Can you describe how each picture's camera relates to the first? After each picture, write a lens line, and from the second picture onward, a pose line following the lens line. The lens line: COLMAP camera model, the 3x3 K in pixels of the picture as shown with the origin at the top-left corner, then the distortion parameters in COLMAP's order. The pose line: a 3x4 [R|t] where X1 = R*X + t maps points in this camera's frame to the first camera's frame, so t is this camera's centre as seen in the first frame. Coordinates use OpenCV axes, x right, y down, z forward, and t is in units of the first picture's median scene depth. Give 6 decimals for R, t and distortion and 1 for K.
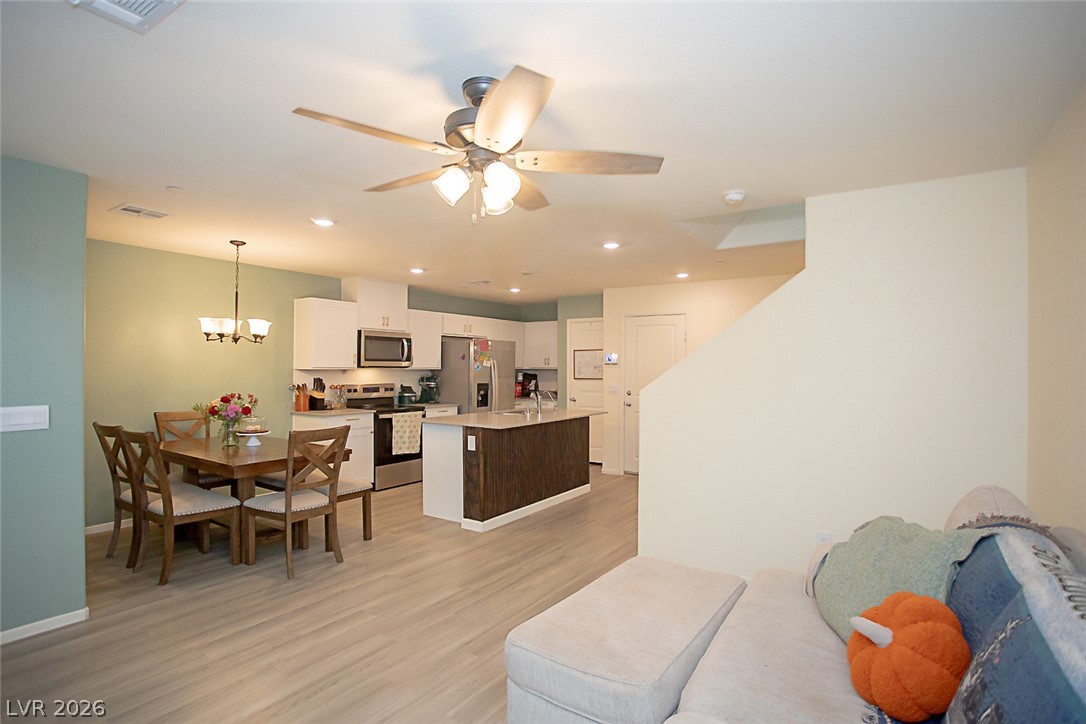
lens RADIAL K [[546.4, 0, 543.2], [0, 546.4, 366.6], [0, 0, 1]] dist [-0.069444, 0.030132]
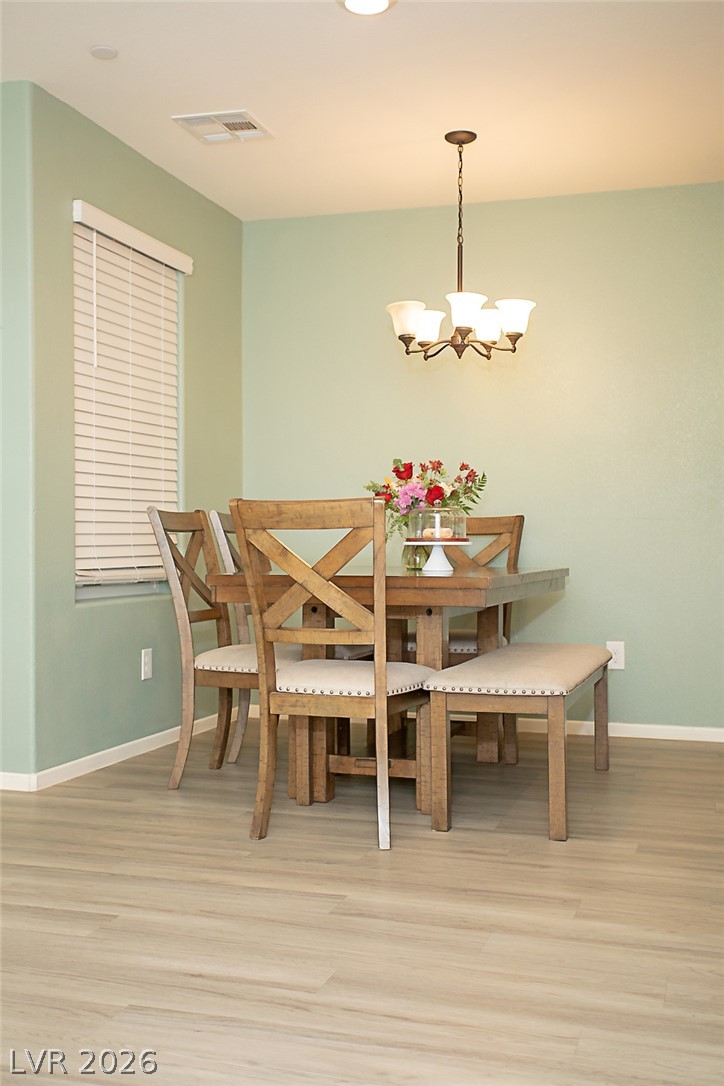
lens RADIAL K [[1187.3, 0, 362.0], [0, 1187.3, 543.0], [0, 0, 1]] dist [0.003669, 0.232520]
pose [[0.271260, -0.008774, -0.962466, 0.279566], [0.001464, 0.999961, -0.008703, 0.090597], [0.962505, 0.000952, 0.271263, 0.458422]]
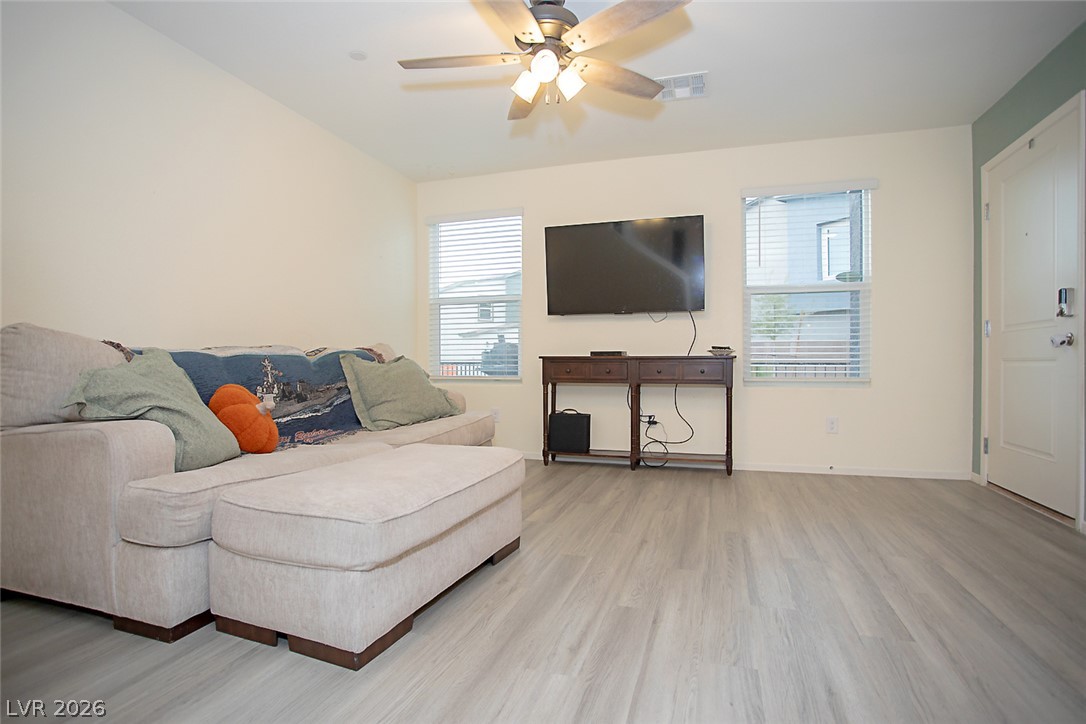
lens RADIAL K [[546.4, 0, 543.2], [0, 546.4, 366.6], [0, 0, 1]] dist [-0.069444, 0.030132]
pose [[-0.962044, -0.003635, -0.272870, 0.070005], [-0.005426, 0.999968, 0.005808, 0.093313], [0.272840, 0.007068, -0.962033, 0.681231]]
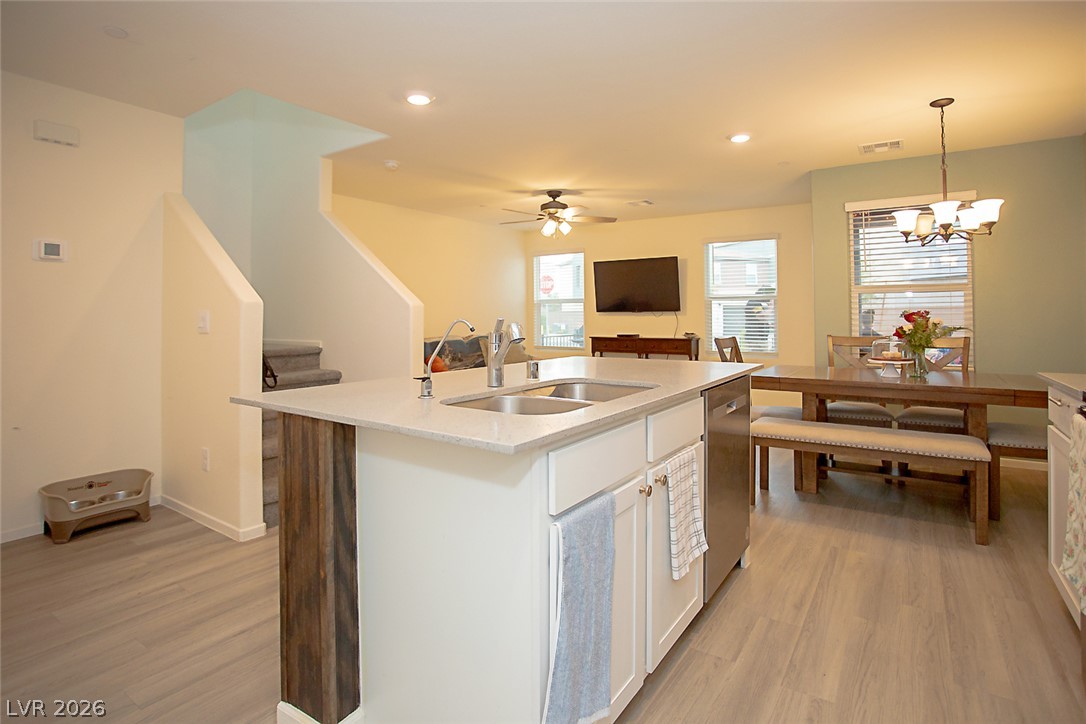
lens RADIAL K [[552.0, 0, 544.0], [0, 552.0, 313.5], [0, 0, 1]] dist [-0.039764, 0.000250]
pose [[-0.999874, -0.003417, 0.015524, -0.032951], [-0.003544, 0.999960, -0.008185, 0.043058], [-0.015495, -0.008239, -0.999846, 1.234952]]
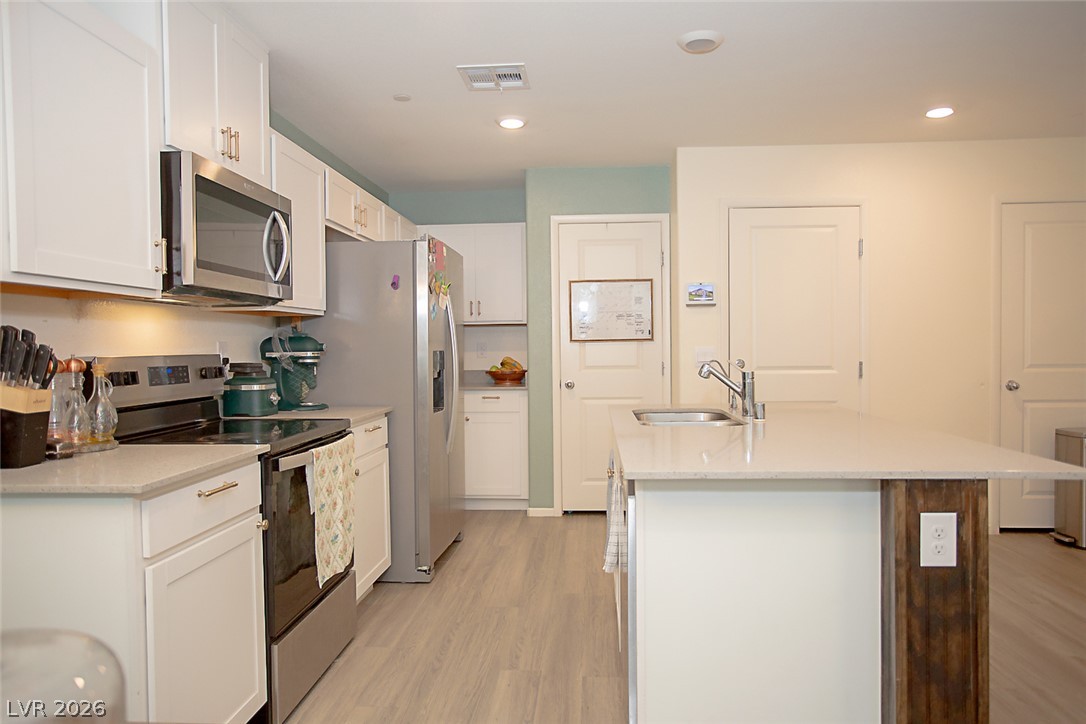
lens RADIAL K [[727.4, 0, 543.0], [0, 727.4, 362.0], [0, 0, 1]] dist [-0.004083, -0.000841]
pose [[0.869837, -0.025792, 0.492665, -0.355738], [0.014613, 0.999541, 0.026527, 0.030041], [-0.493123, -0.015875, 0.869815, 0.588816]]
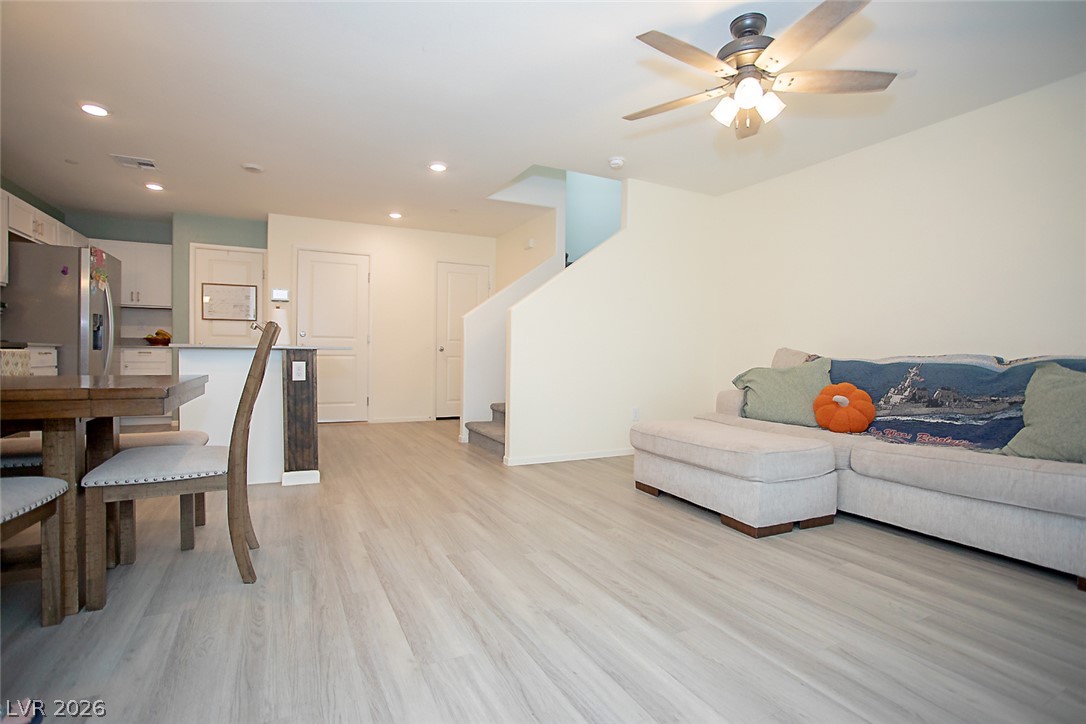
lens RADIAL K [[526.3, 0, 543.2], [0, 526.3, 366.5], [0, 0, 1]] dist [-0.069019, 0.028322]
pose [[0.494090, -0.019556, 0.869191, -0.445084], [-0.012453, 0.999485, 0.029566, 0.080618], [-0.869322, -0.025432, 0.493592, 0.257563]]
